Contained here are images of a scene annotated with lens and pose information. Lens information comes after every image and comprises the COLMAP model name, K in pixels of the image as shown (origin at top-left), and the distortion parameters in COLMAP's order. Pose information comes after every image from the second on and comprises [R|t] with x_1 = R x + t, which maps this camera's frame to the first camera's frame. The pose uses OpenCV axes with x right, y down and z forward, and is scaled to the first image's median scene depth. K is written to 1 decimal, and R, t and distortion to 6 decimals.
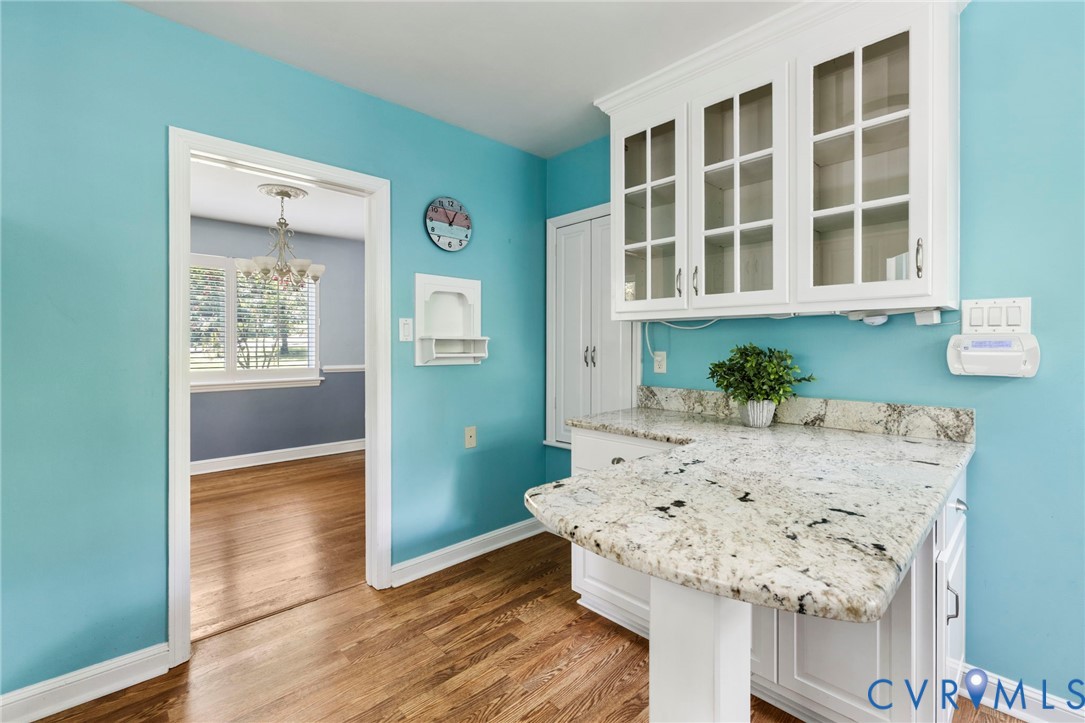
lens RADIAL K [[481.0, 0, 537.3], [0, 481.0, 346.2], [0, 0, 1]] dist [-0.012085, 0.000203]
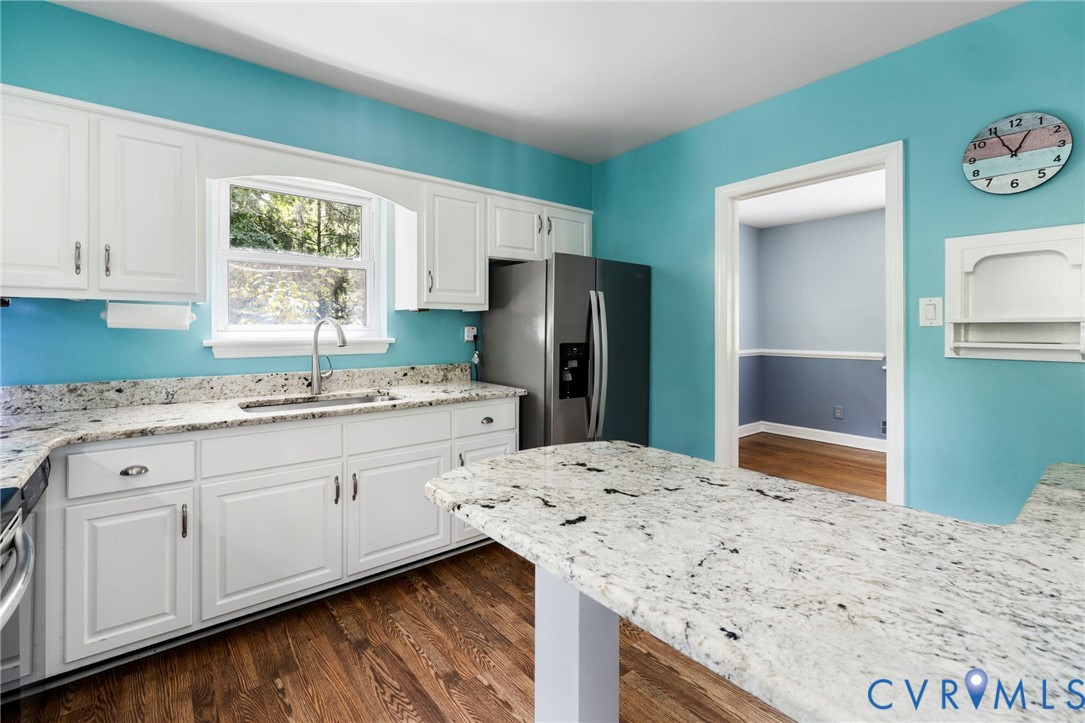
lens RADIAL K [[476.9, 0, 504.8], [0, 476.9, 328.2], [0, 0, 1]] dist [-0.002313, -0.000221]
pose [[-0.125469, -0.004550, -0.992087, 1.421660], [0.001897, 0.999987, -0.004827, -0.009985], [0.992096, -0.002488, -0.125459, 0.899428]]
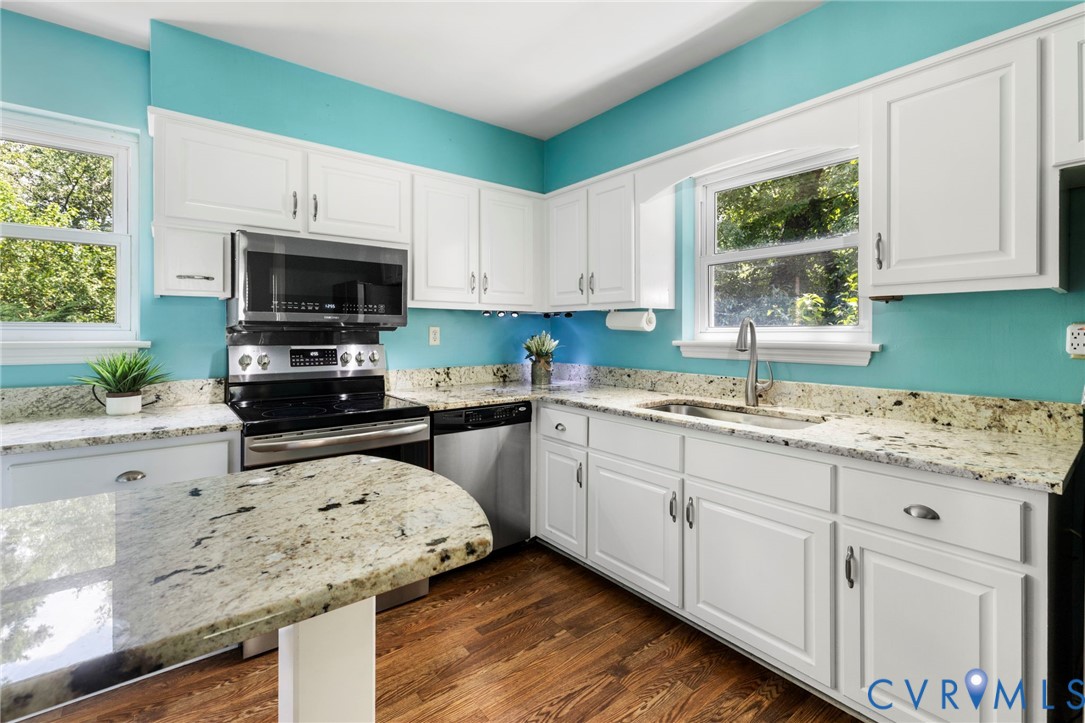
lens RADIAL K [[465.6, 0, 544.0], [0, 465.6, 331.6], [0, 0, 1]] dist [-0.002207, -0.000100]
pose [[-0.997305, -0.004677, 0.073221, -0.163508], [-0.004923, 0.999983, -0.003169, -0.001368], [-0.073205, -0.003521, -0.997311, 1.784466]]
